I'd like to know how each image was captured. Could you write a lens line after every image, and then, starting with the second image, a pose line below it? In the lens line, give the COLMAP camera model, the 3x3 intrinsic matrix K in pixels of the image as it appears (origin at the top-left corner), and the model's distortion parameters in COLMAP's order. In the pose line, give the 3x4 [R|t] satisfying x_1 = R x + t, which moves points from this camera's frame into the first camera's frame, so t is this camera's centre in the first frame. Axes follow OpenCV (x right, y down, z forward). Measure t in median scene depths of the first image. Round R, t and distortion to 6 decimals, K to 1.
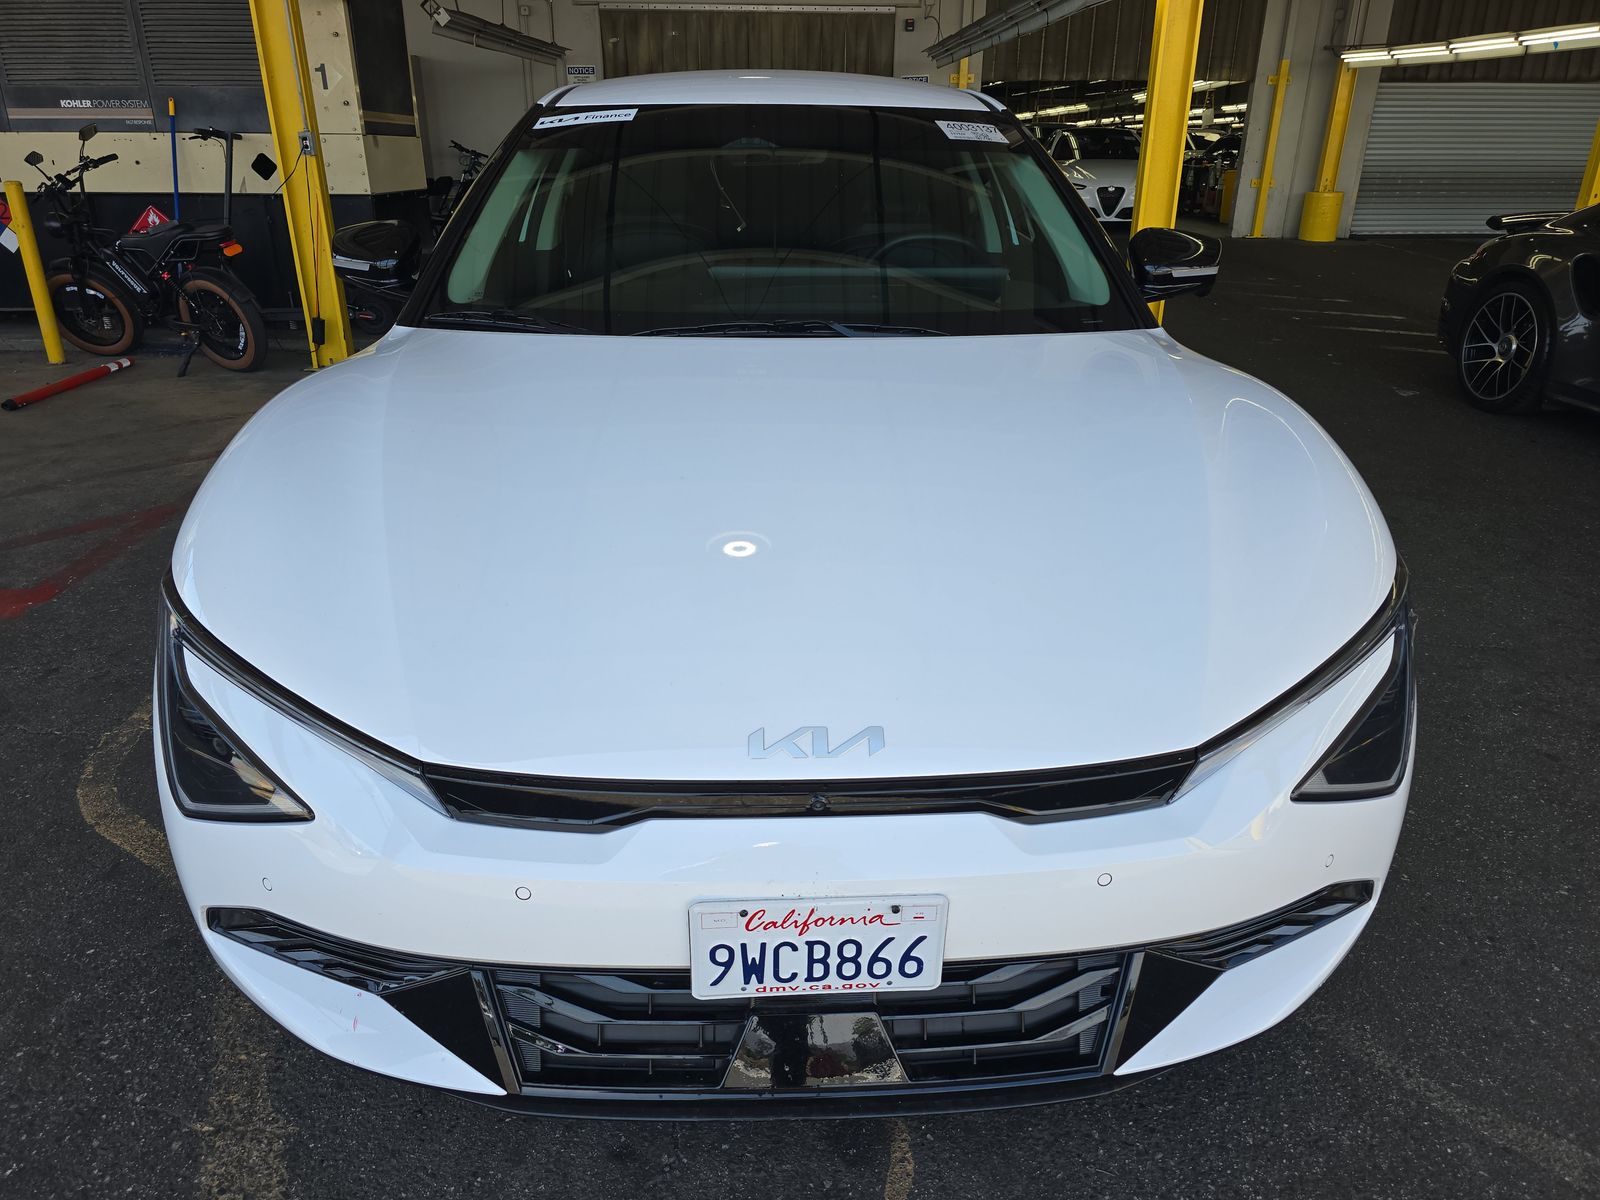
lens RADIAL K [[1093.7, 0, 803.7], [0, 1093.7, 601.9], [0, 0, 1]] dist [0.032418, -0.023198]
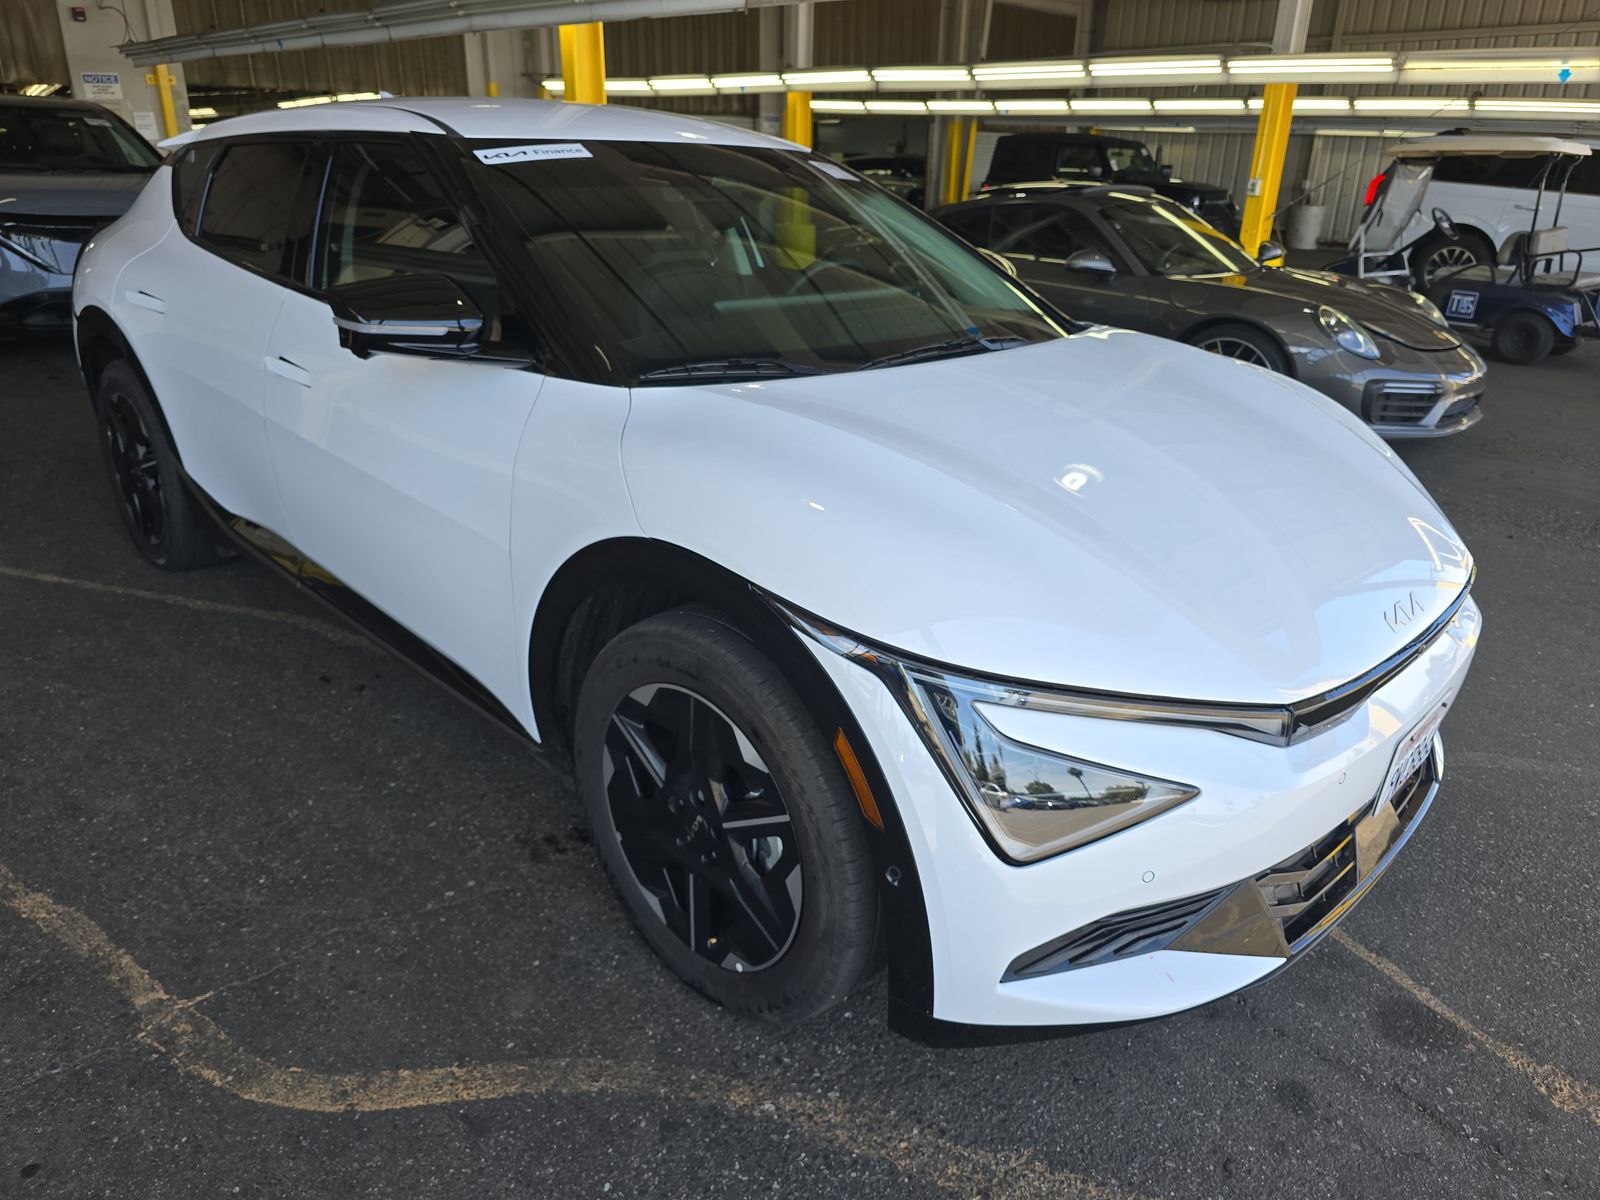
lens RADIAL K [[1093.7, 0, 801.1], [0, 1093.7, 590.3], [0, 0, 1]] dist [0.032418, -0.023198]
pose [[0.729470, -0.240888, 0.640192, -0.189487], [0.250307, 0.965027, 0.077901, -0.026973], [-0.636568, 0.103418, 0.764255, 0.047972]]
